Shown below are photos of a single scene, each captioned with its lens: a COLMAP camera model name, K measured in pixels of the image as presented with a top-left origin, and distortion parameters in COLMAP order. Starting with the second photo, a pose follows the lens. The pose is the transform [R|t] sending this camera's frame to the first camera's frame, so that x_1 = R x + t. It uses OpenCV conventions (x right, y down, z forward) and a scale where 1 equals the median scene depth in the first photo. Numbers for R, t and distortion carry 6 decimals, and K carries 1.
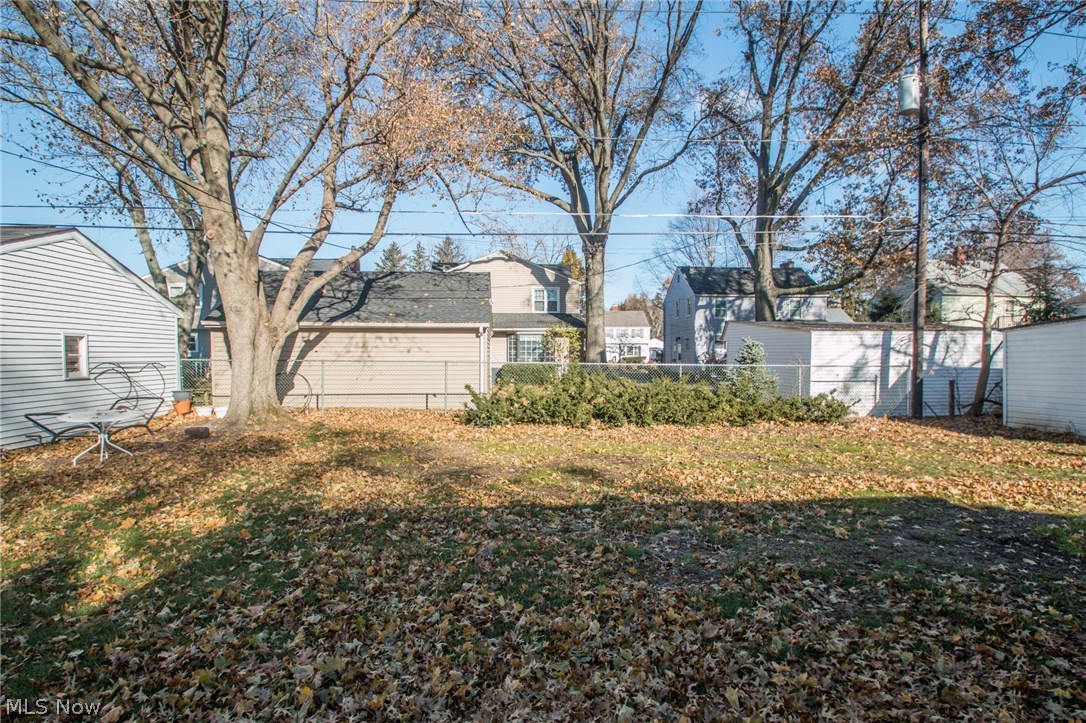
lens RADIAL K [[605.1, 0, 549.5], [0, 605.1, 375.9], [0, 0, 1]] dist [-0.003686, -0.000254]
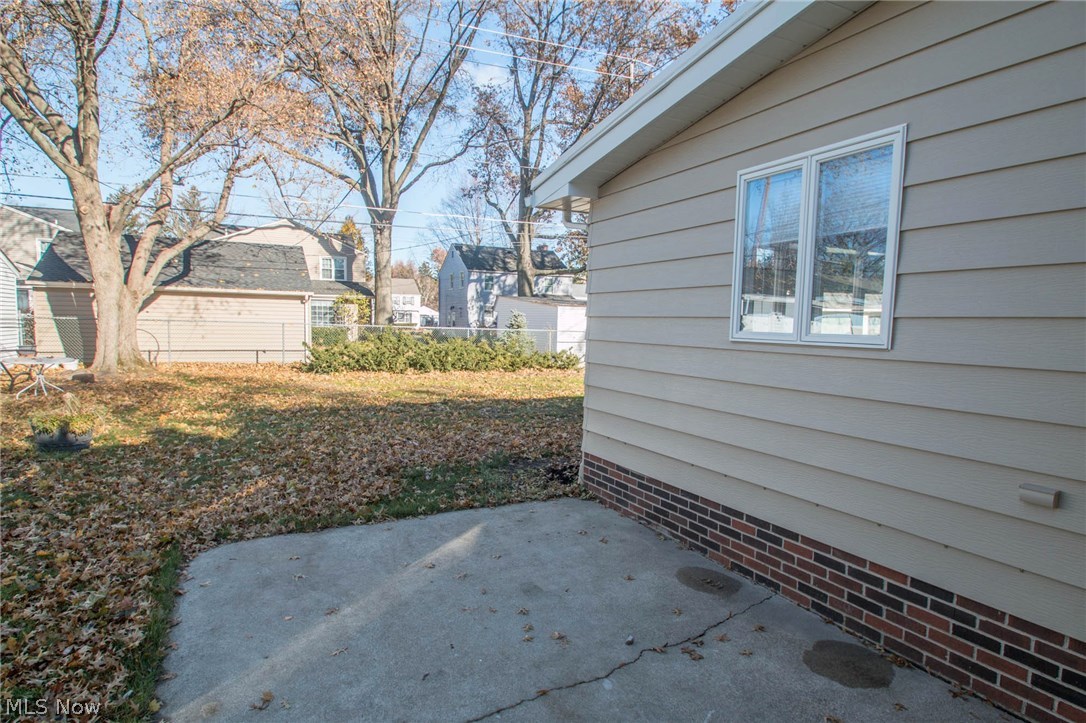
lens RADIAL K [[605.1, 0, 549.5], [0, 605.1, 375.9], [0, 0, 1]] dist [-0.003686, -0.000254]
pose [[0.926162, -0.014203, 0.376859, -0.063221], [-0.005969, 0.998613, 0.052305, 0.007612], [-0.377079, -0.050692, 0.924793, -0.162552]]
